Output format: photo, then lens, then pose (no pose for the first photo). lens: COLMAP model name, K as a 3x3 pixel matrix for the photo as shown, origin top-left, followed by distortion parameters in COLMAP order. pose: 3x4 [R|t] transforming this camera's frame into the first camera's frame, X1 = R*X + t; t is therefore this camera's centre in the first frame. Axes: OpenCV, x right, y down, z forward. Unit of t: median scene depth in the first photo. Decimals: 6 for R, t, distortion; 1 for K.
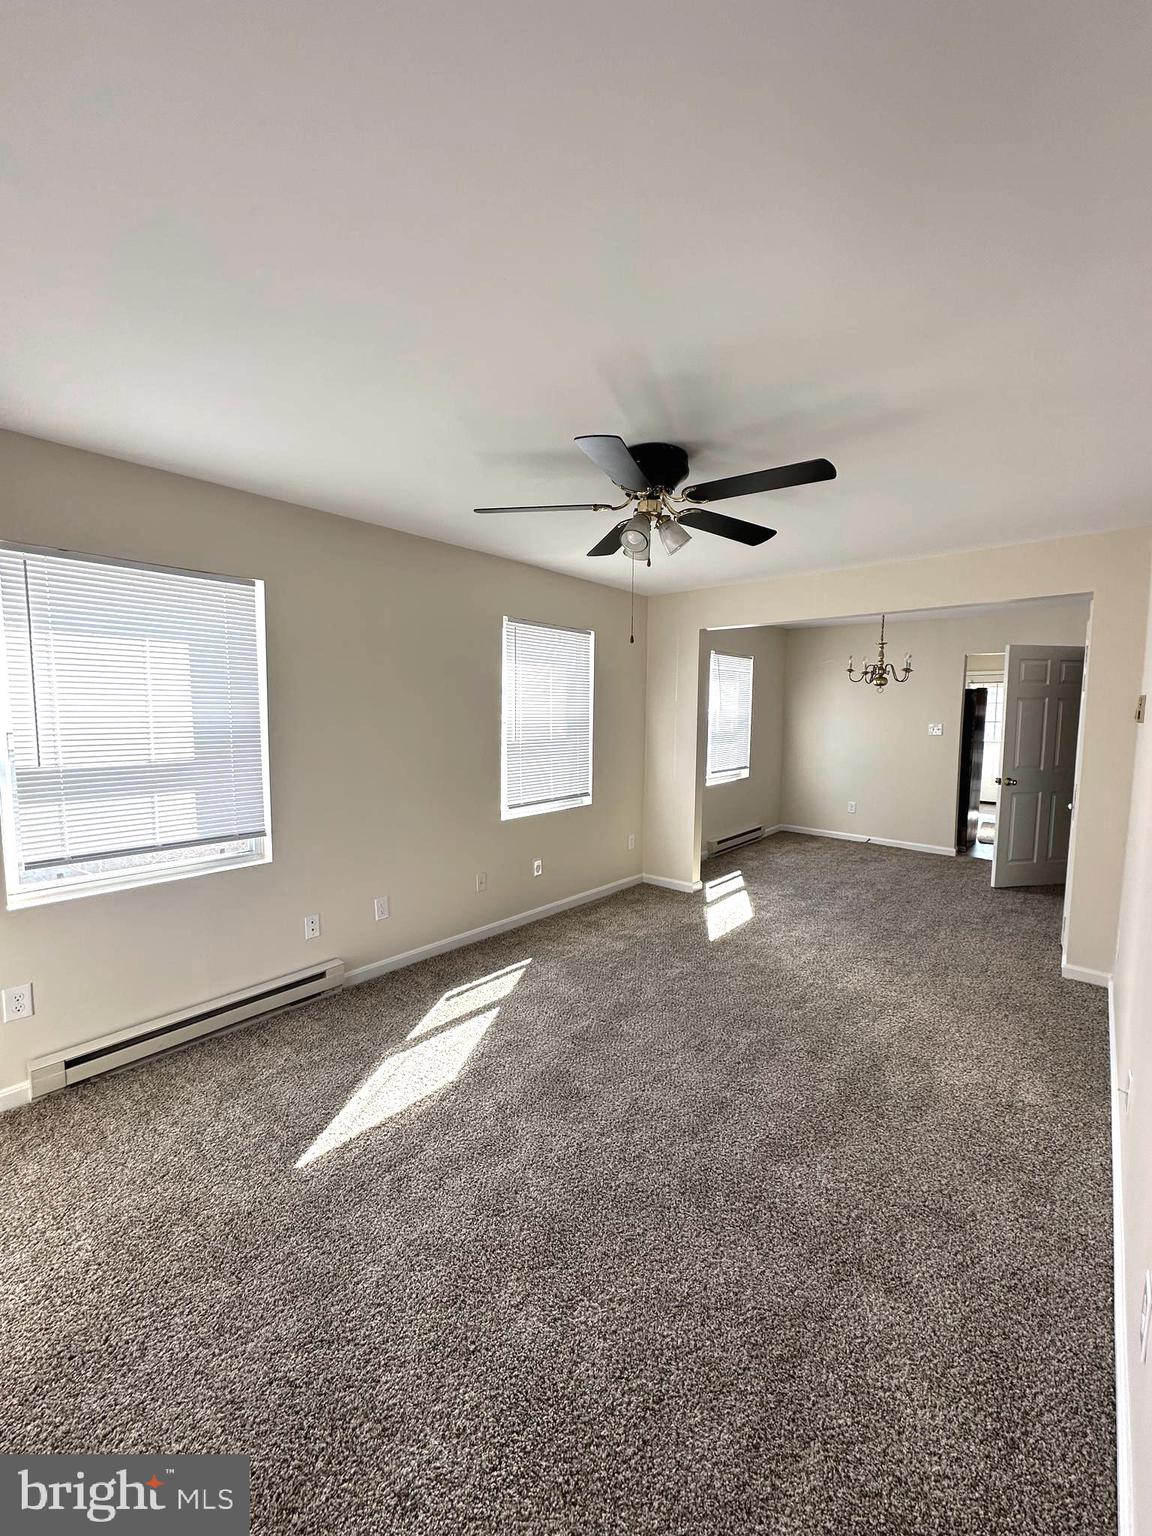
lens RADIAL K [[607.3, 0, 571.2], [0, 607.3, 763.3], [0, 0, 1]] dist [0.000639, 0.000059]
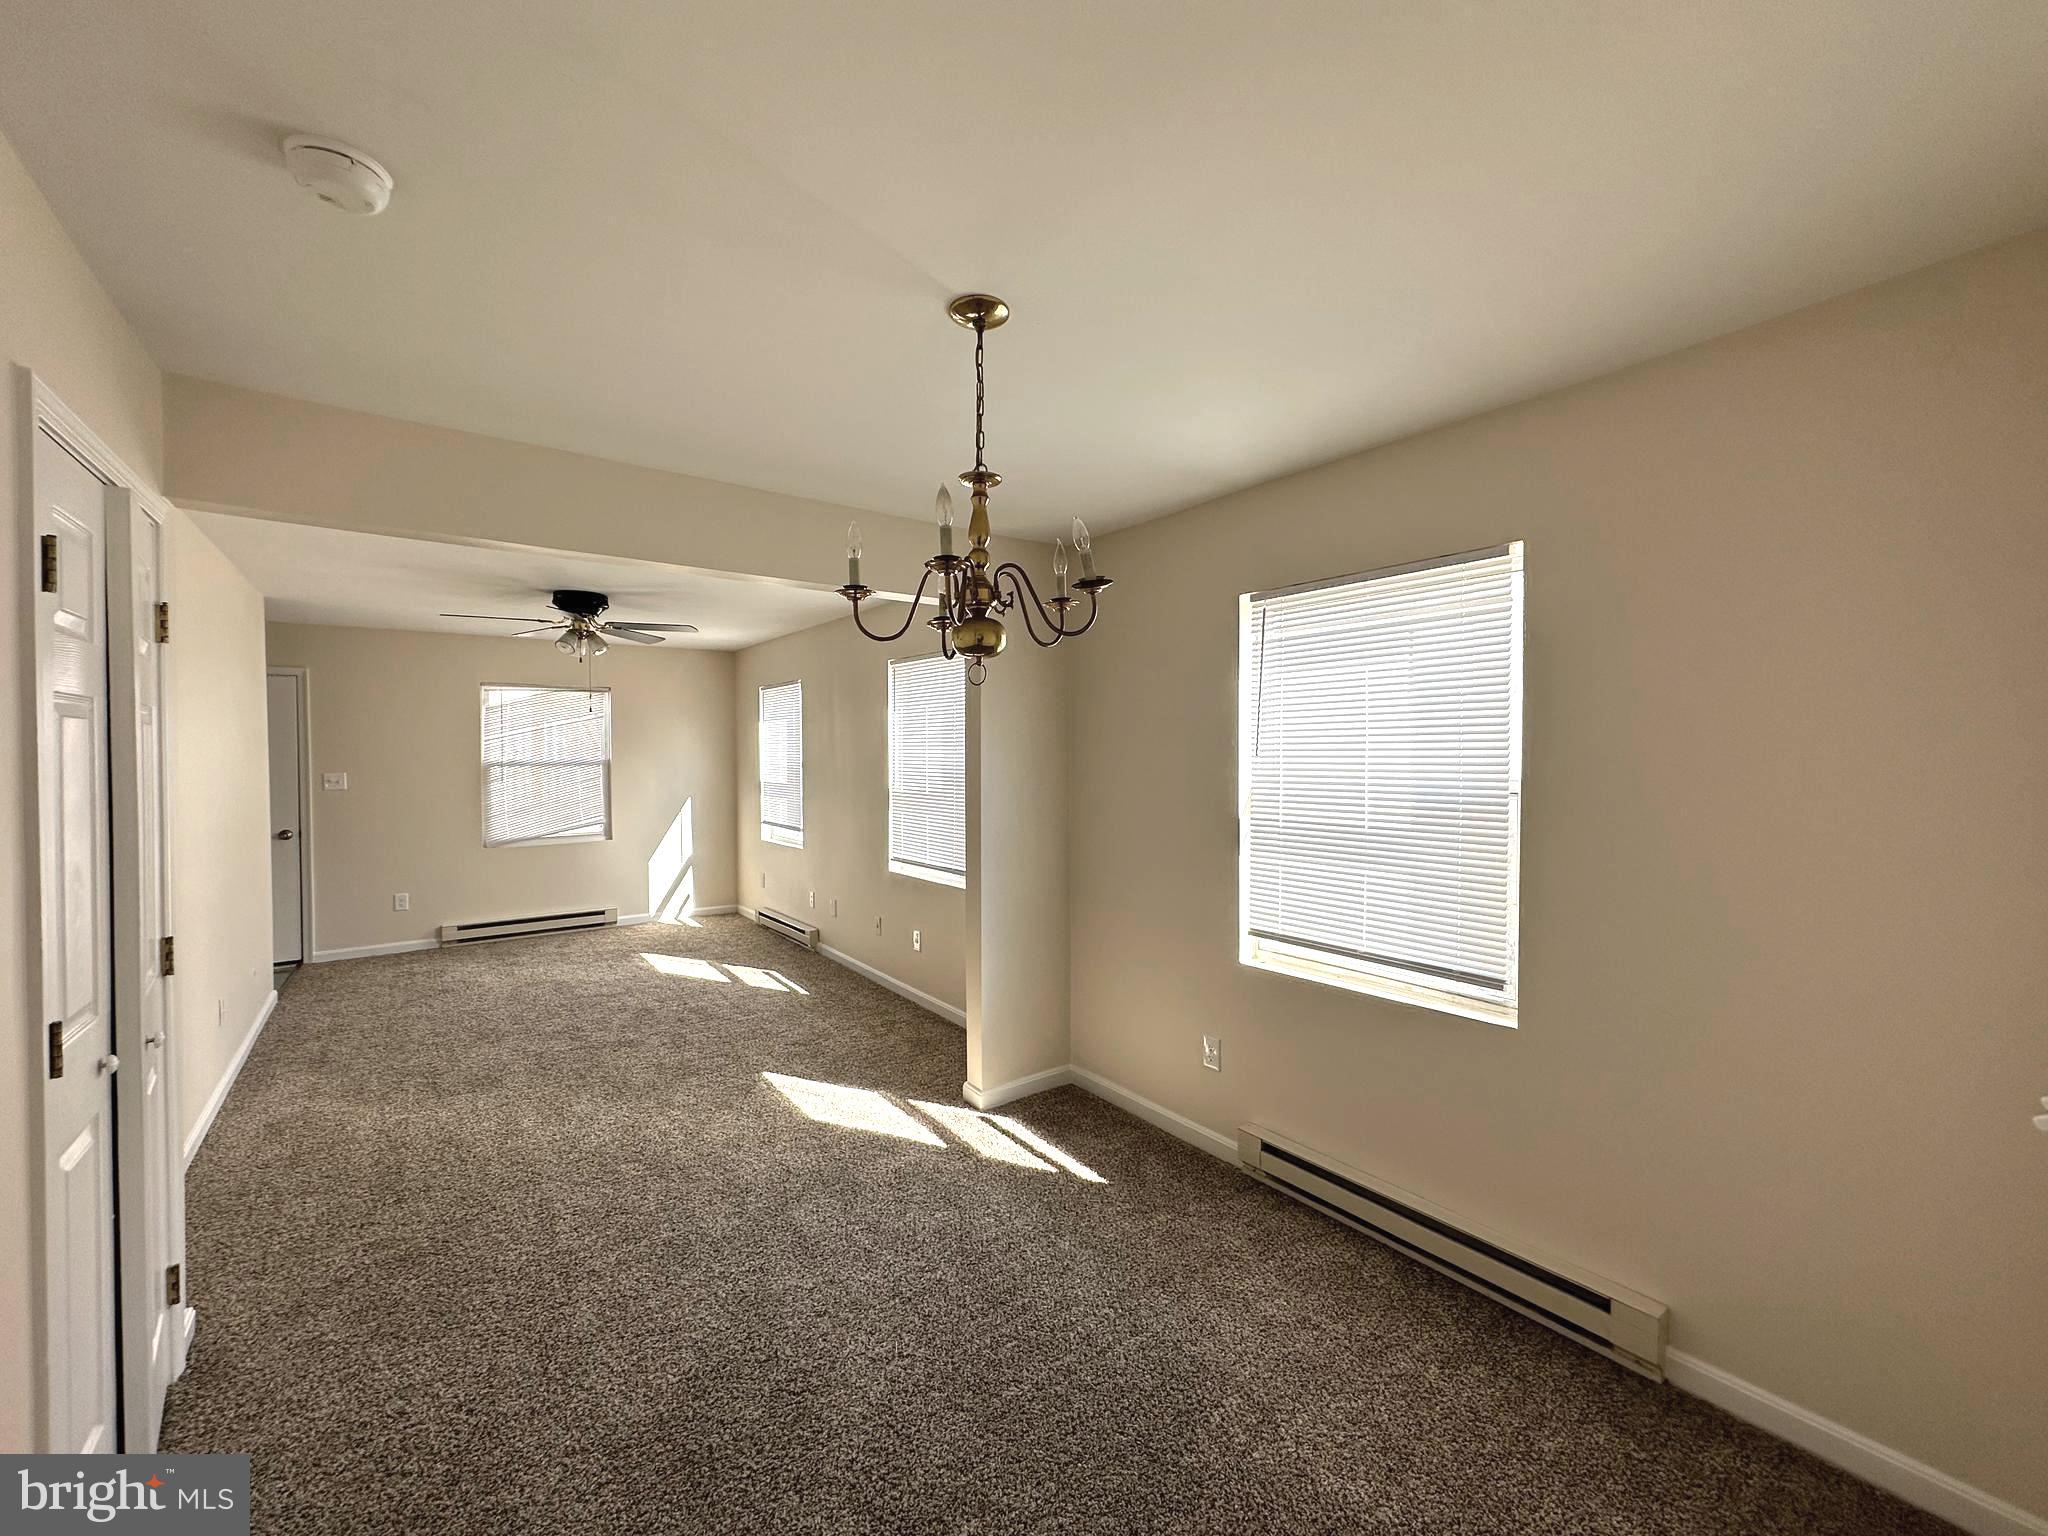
lens RADIAL K [[835.3, 0, 1025.3], [0, 835.3, 766.3], [0, 0, 1]] dist [0.010273, -0.000171]
pose [[-0.219666, 0.015022, -0.975459, 1.561216], [-0.084352, 0.995844, 0.034332, -0.185349], [0.971922, 0.089823, -0.217486, 2.052291]]
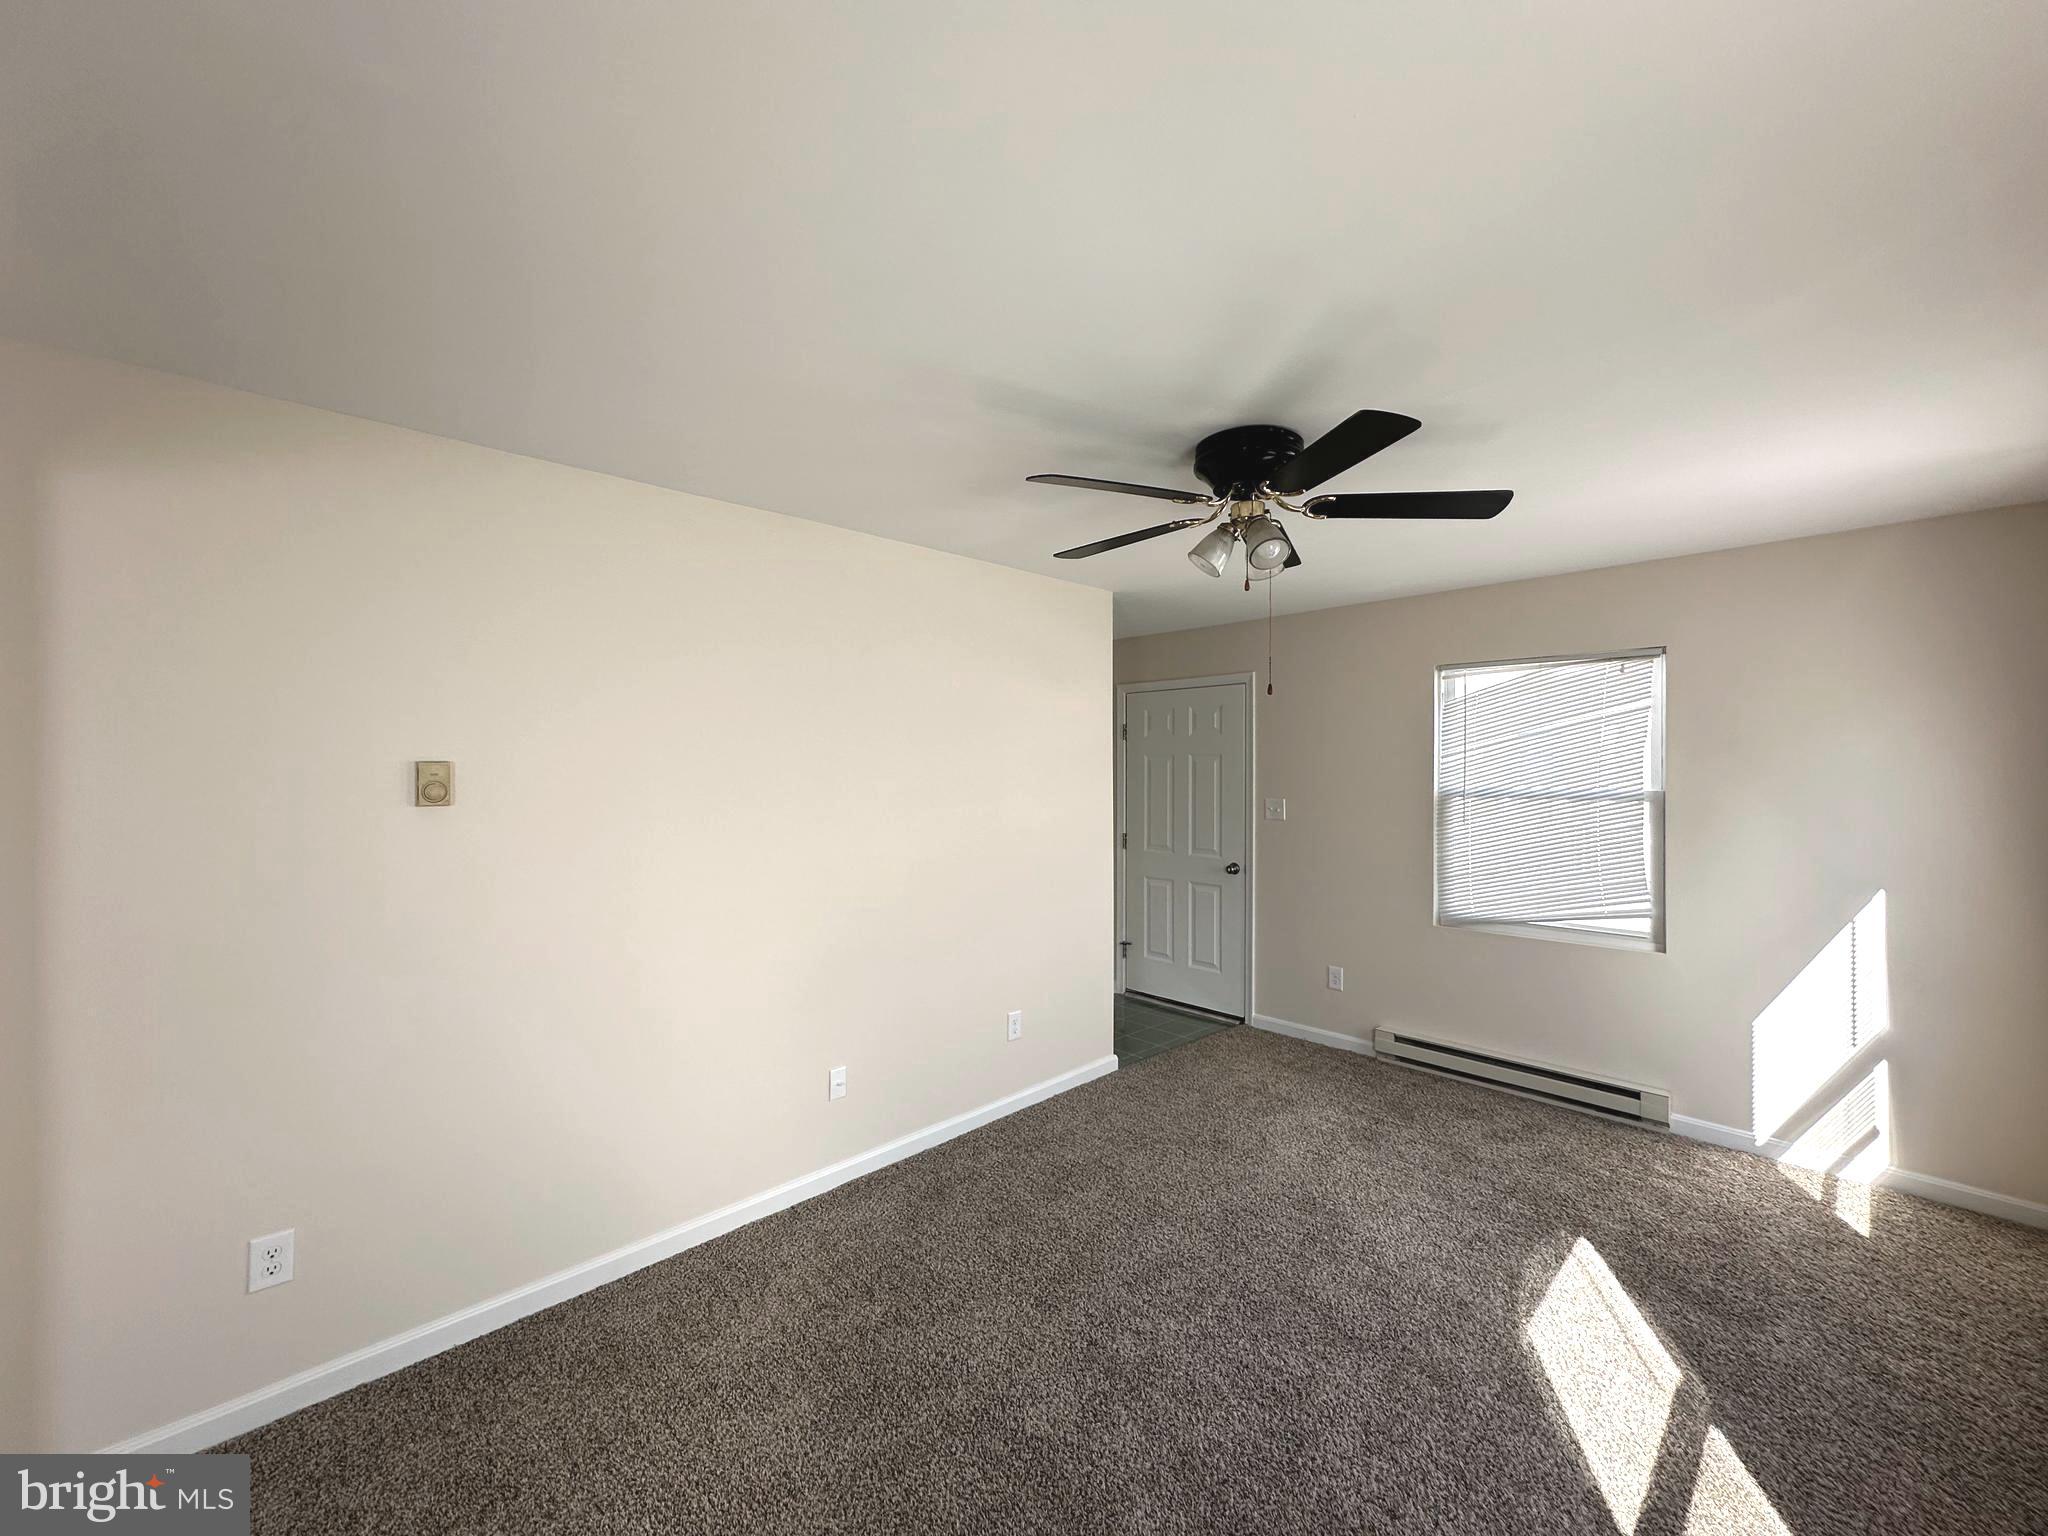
lens RADIAL K [[819.3, 0, 1038.3], [0, 819.3, 766.1], [0, 0, 1]] dist [0.000368, 0.000227]
pose [[-0.996097, -0.007376, 0.087959, 0.228428], [0.000414, 0.996102, 0.088211, -0.160797], [-0.088267, 0.087903, -0.992211, 1.592415]]
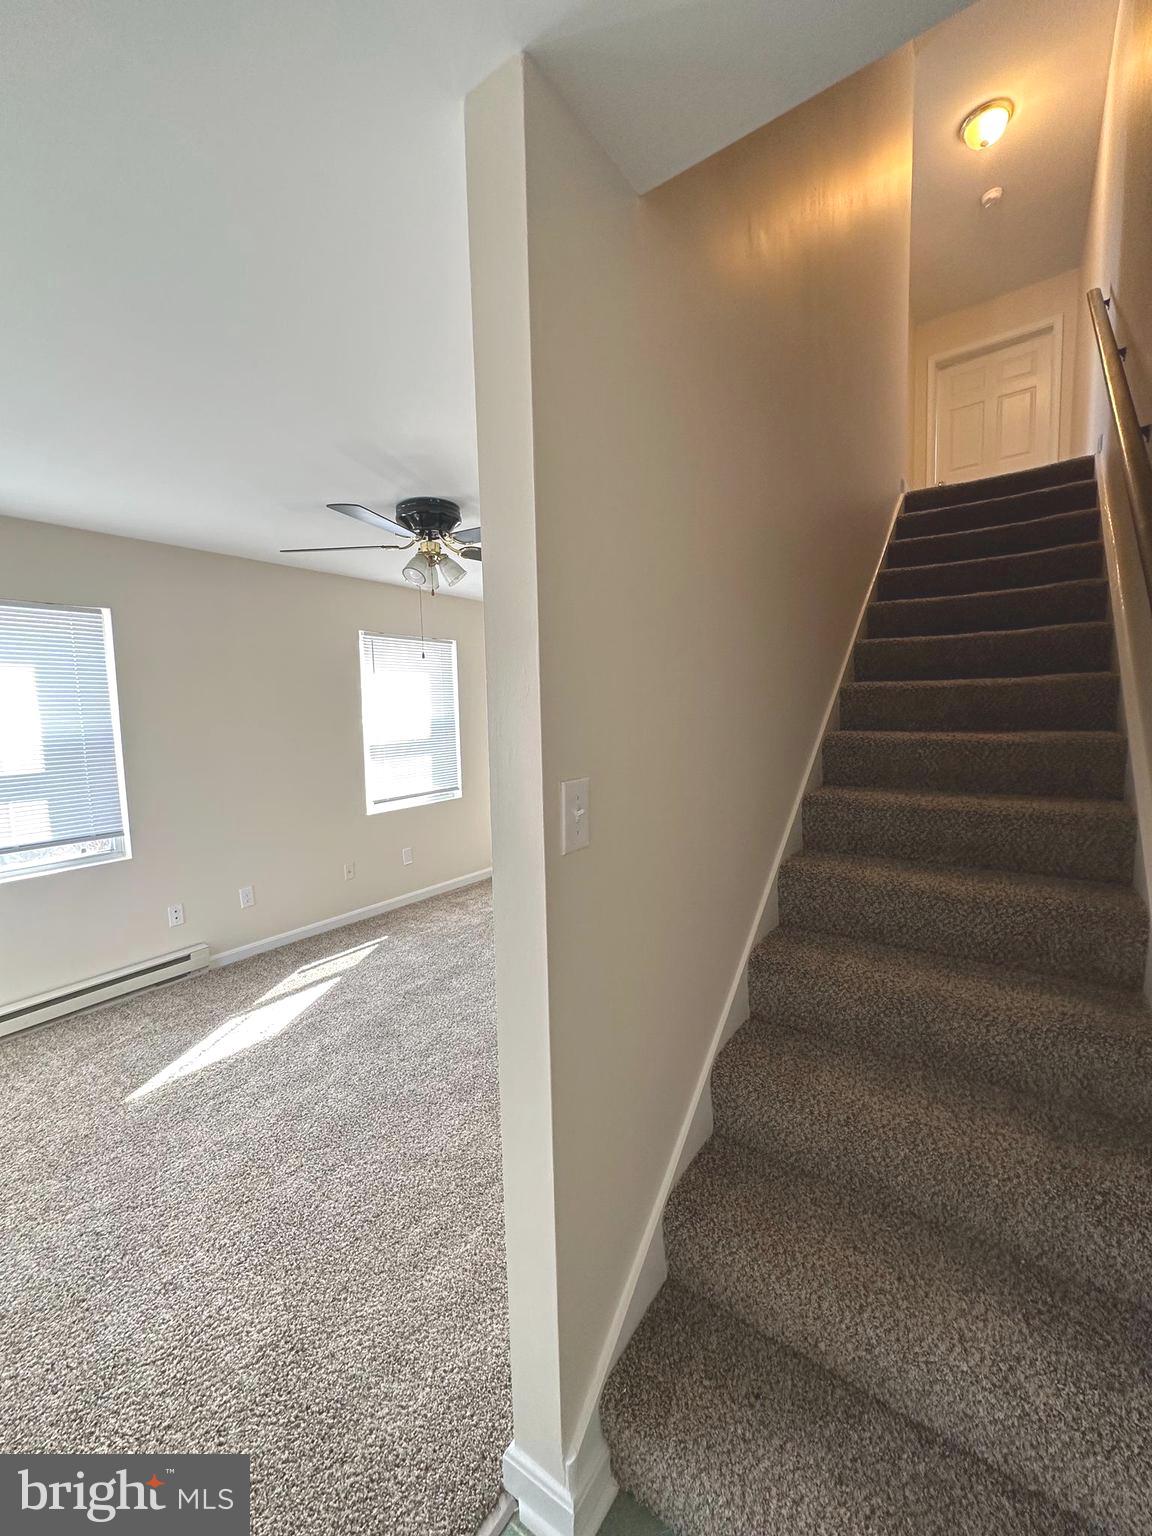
lens RADIAL K [[614.5, 0, 579.7], [0, 614.5, 764.3], [0, 0, 1]] dist [0.000368, 0.000227]
pose [[0.995728, -0.038618, 0.083875, 0.250931], [0.038185, 0.999248, 0.006757, 0.013000], [-0.084073, -0.003525, 0.996453, -0.206342]]
